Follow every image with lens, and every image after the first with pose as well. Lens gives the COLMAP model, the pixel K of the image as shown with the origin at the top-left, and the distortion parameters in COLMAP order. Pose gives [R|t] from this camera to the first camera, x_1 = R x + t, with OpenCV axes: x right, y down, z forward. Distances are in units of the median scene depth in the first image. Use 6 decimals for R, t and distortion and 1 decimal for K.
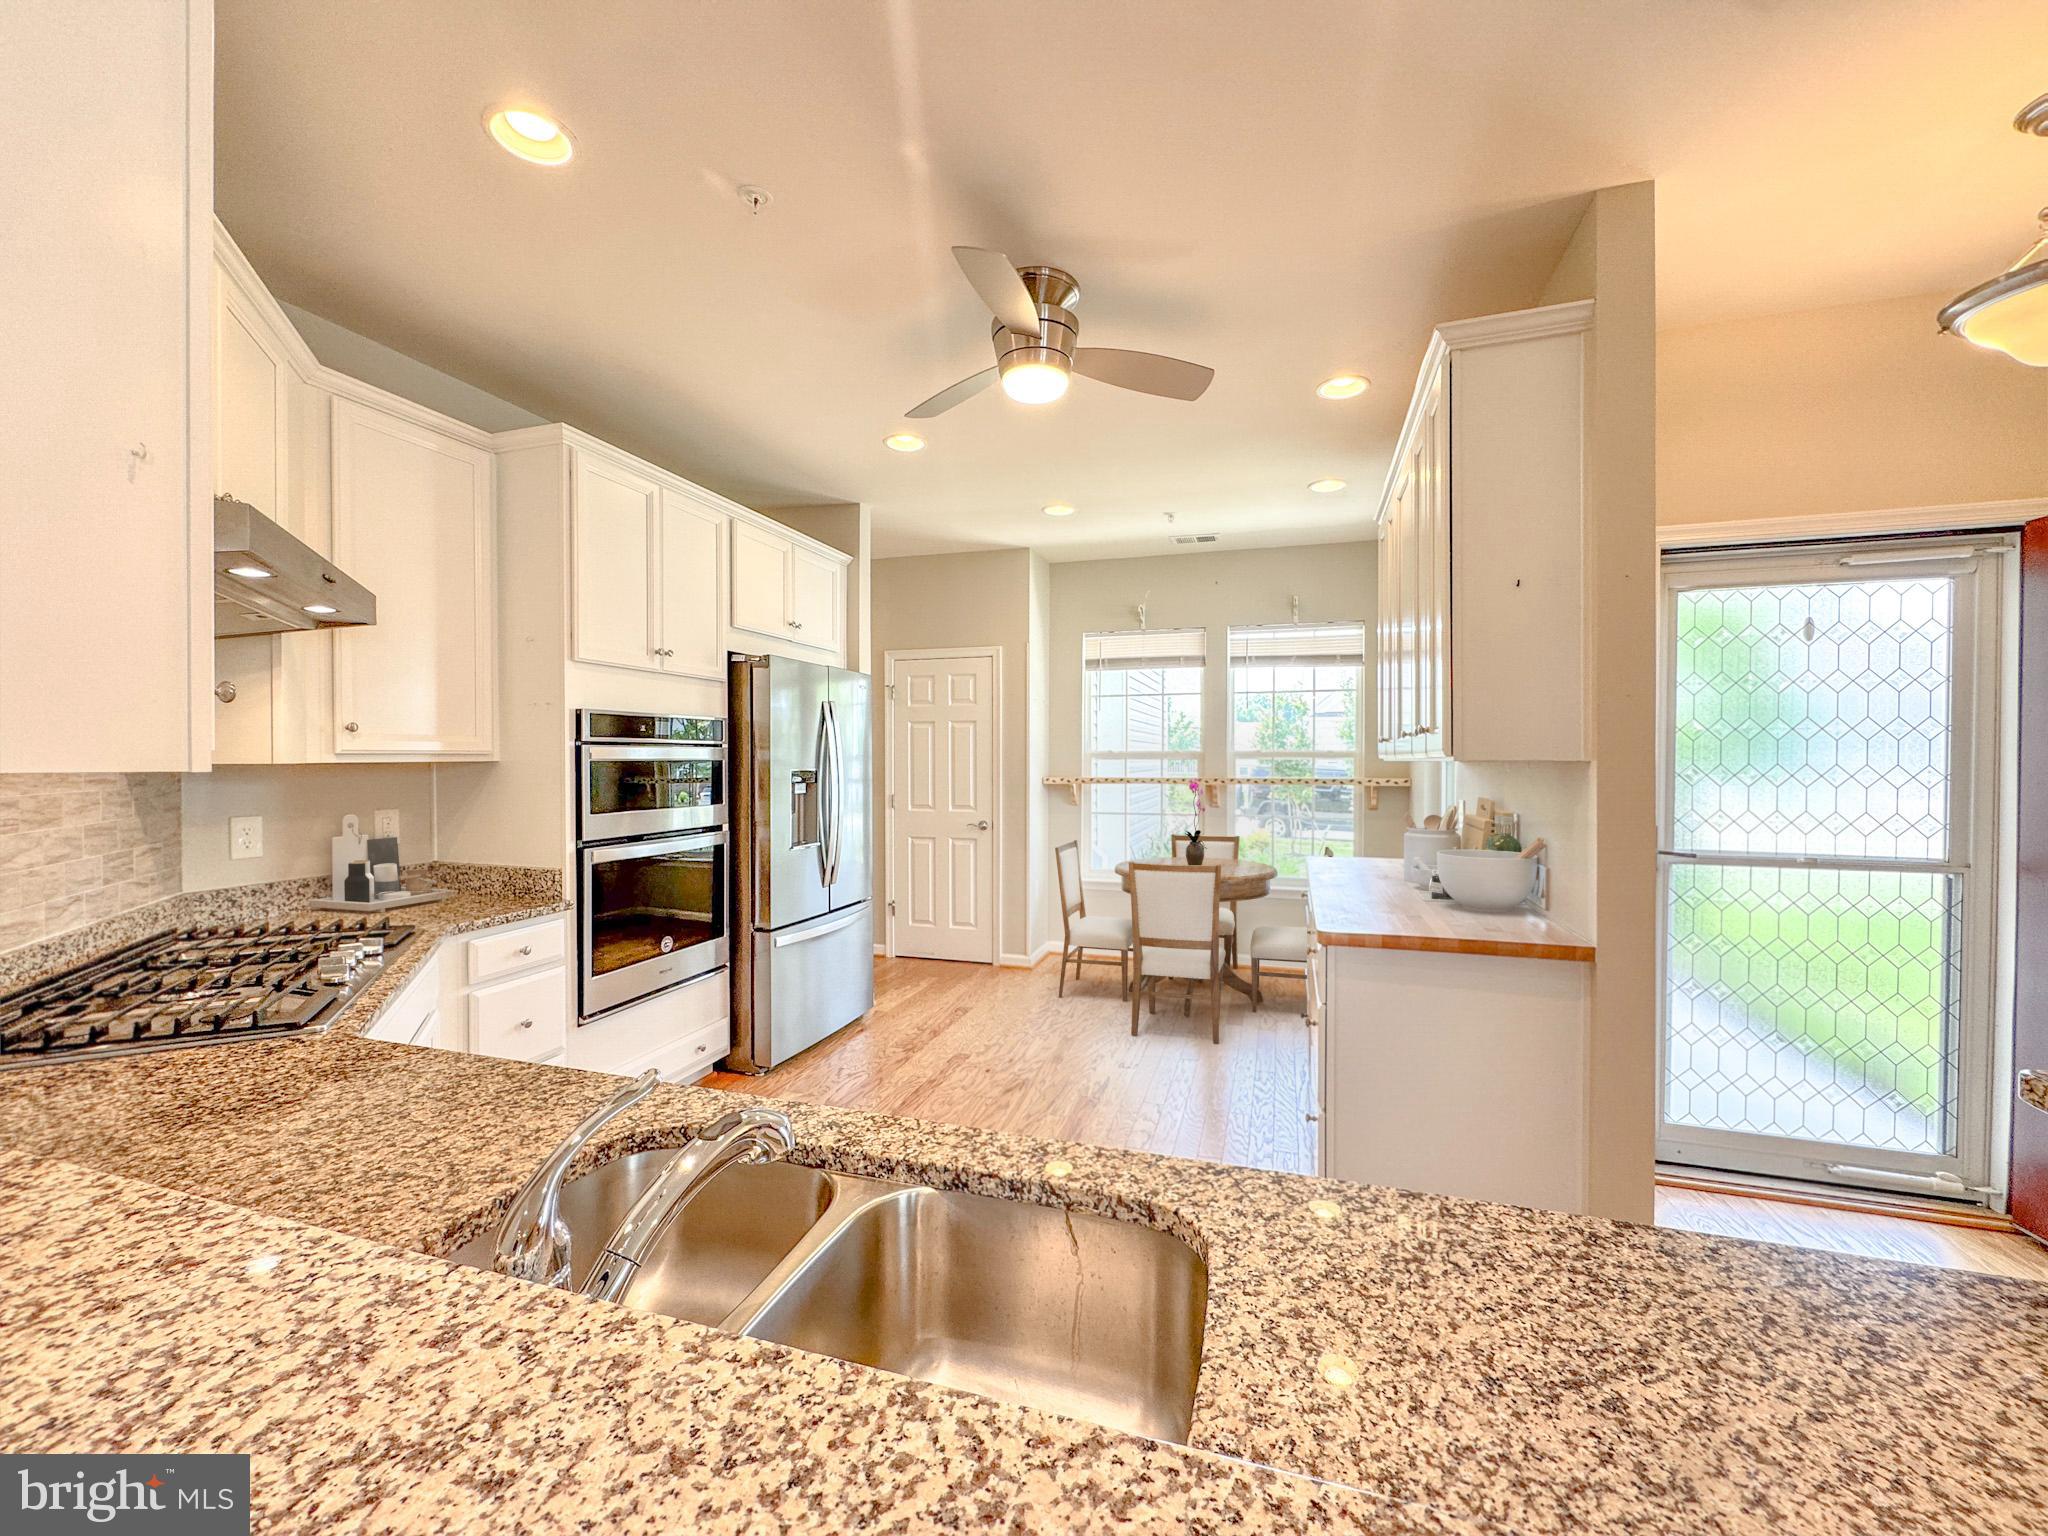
lens RADIAL K [[814.1, 0, 1024.0], [0, 814.1, 768.0], [0, 0, 1]] dist [-0.000852, -0.000360]
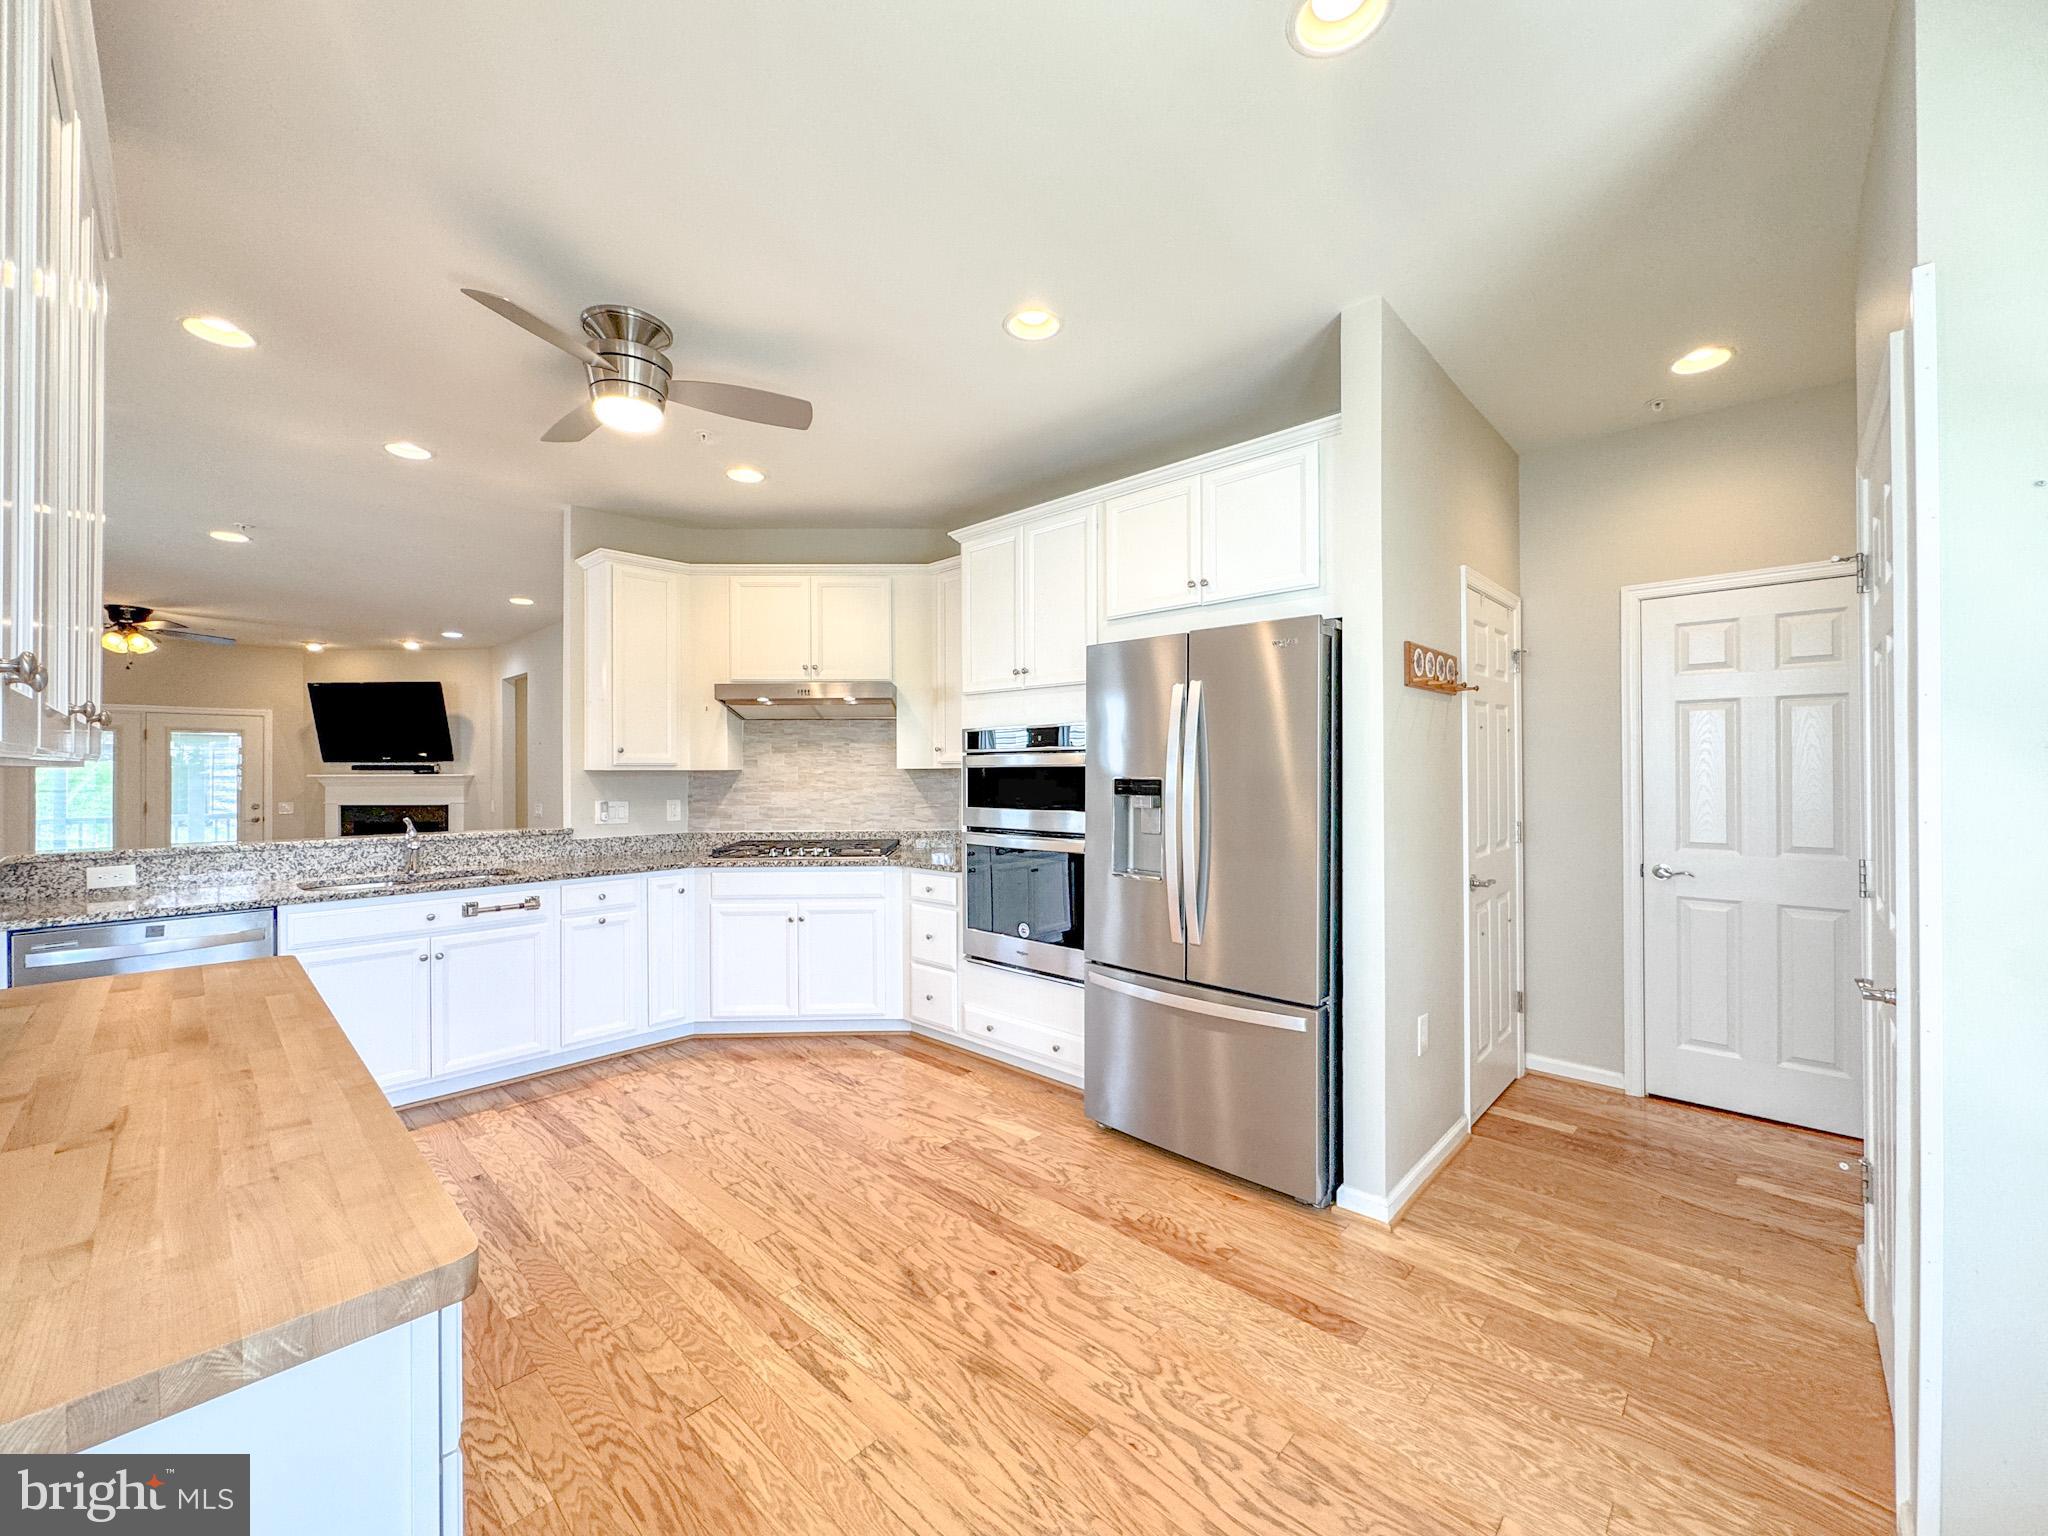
lens RADIAL K [[814.1, 0, 1024.0], [0, 814.1, 768.0], [0, 0, 1]] dist [-0.000852, -0.000360]
pose [[-0.438046, 0.000186, -0.898953, 0.464283], [-0.005710, 0.999979, 0.002989, -0.008671], [0.898934, 0.006443, -0.438036, 1.207617]]
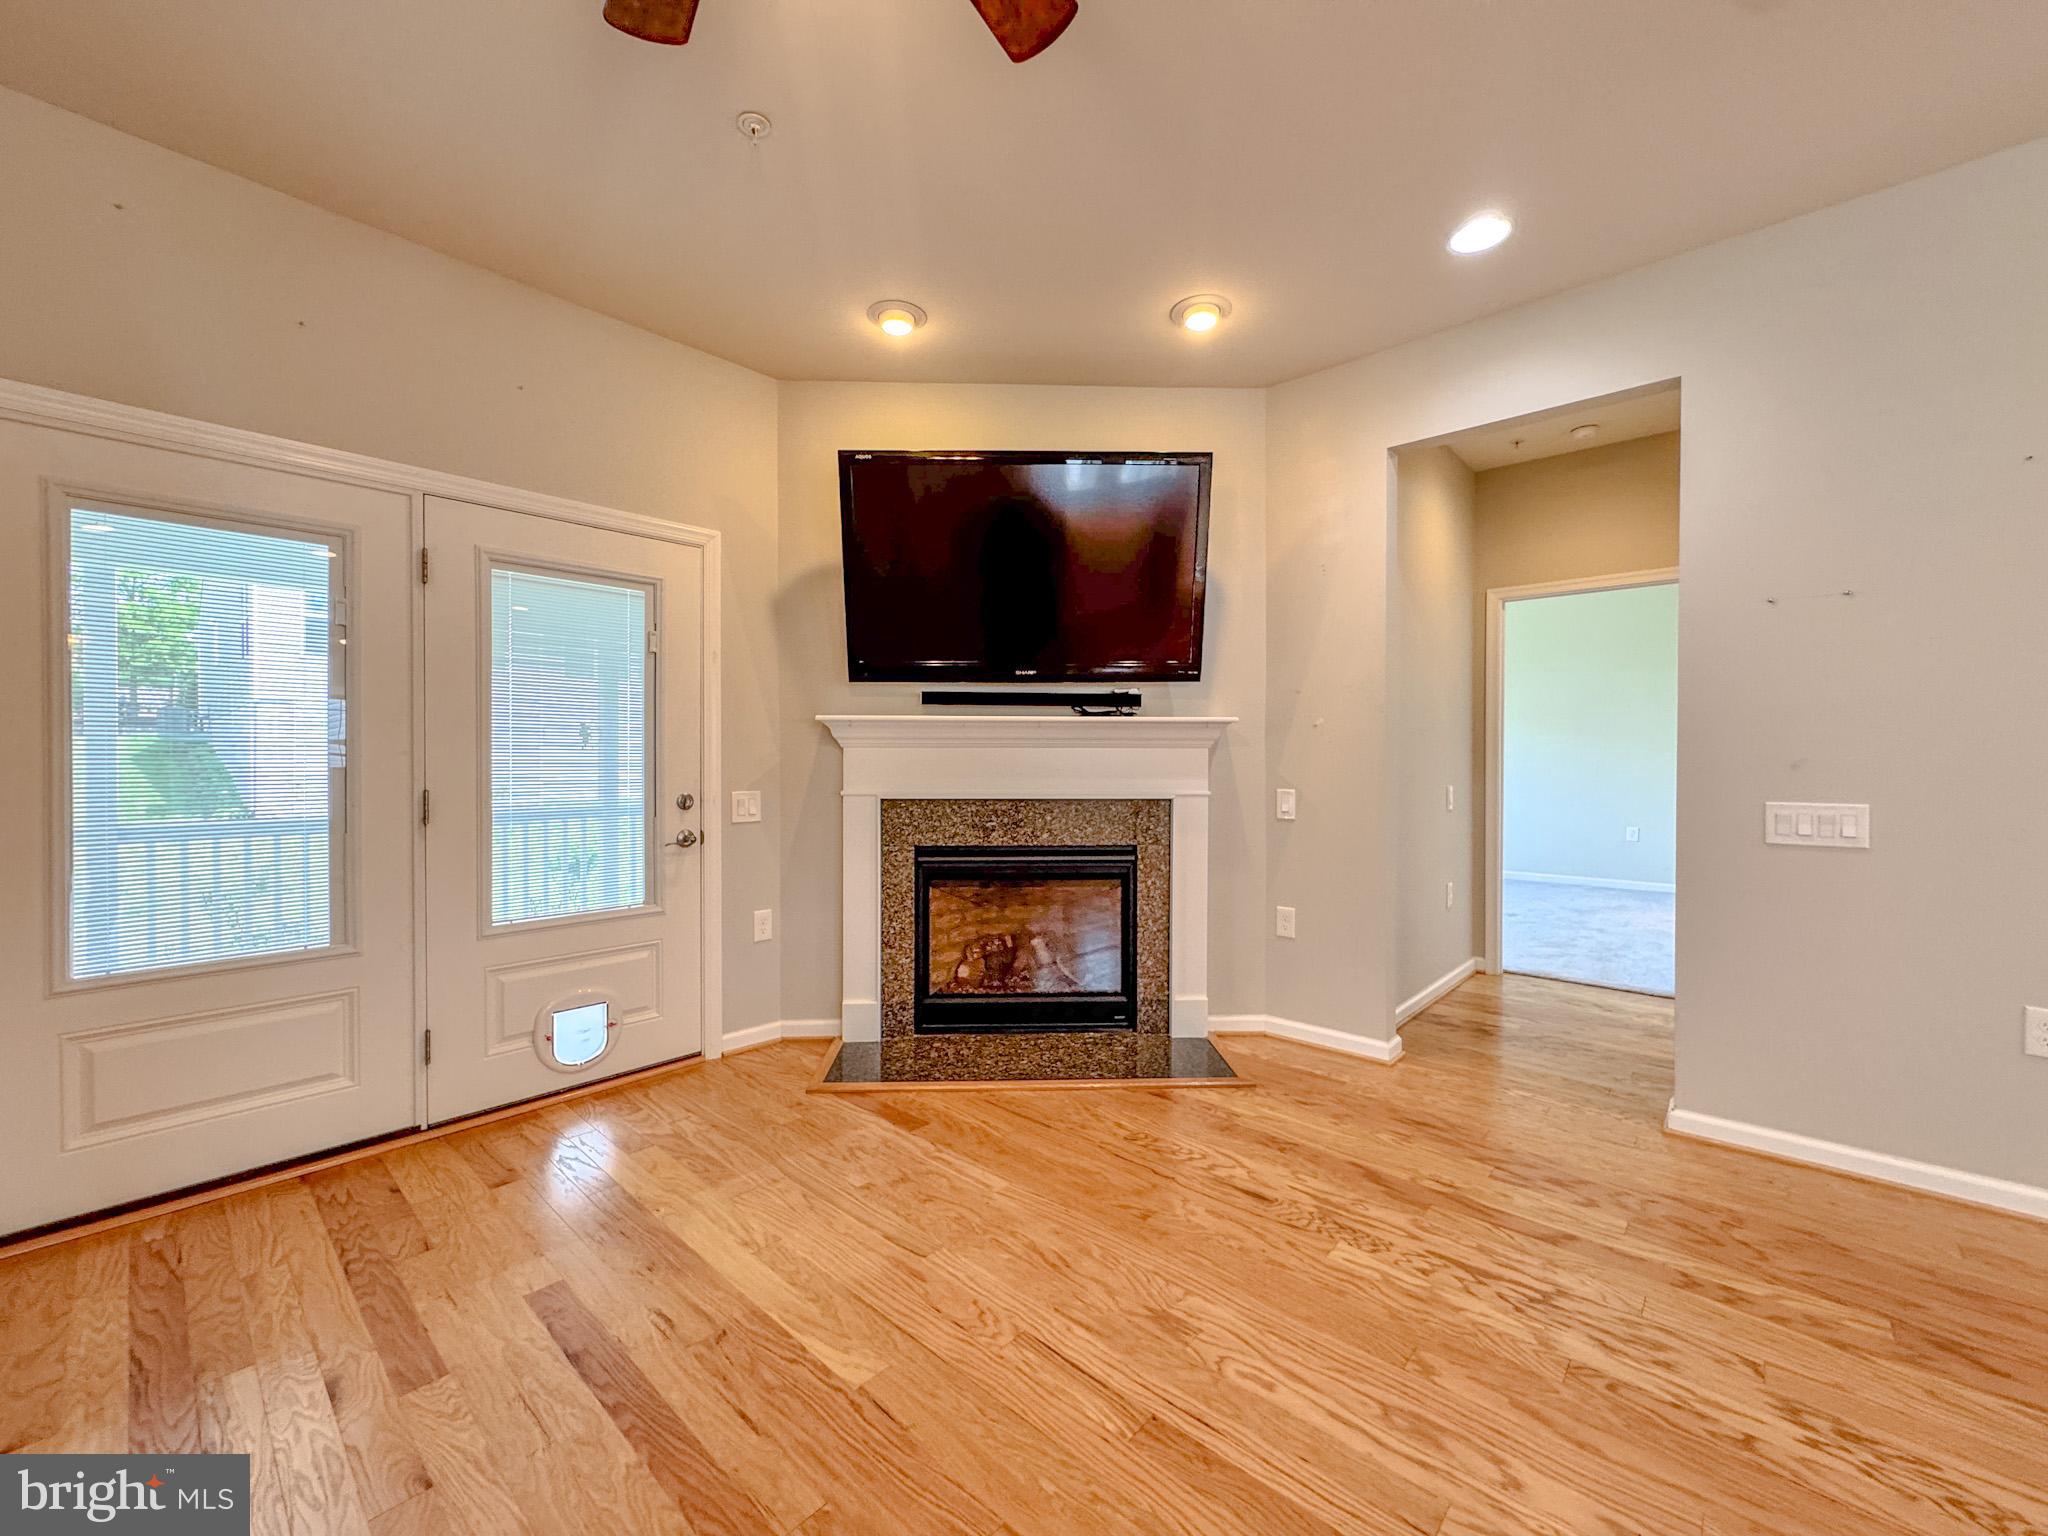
lens RADIAL K [[814.1, 0, 1024.0], [0, 814.1, 768.0], [0, 0, 1]] dist [-0.000852, -0.000360]
pose [[-0.423742, 0.009559, -0.905733, -0.061775], [-0.012182, 0.999794, 0.016251, 0.069061], [0.905701, 0.017920, -0.423538, -1.111992]]
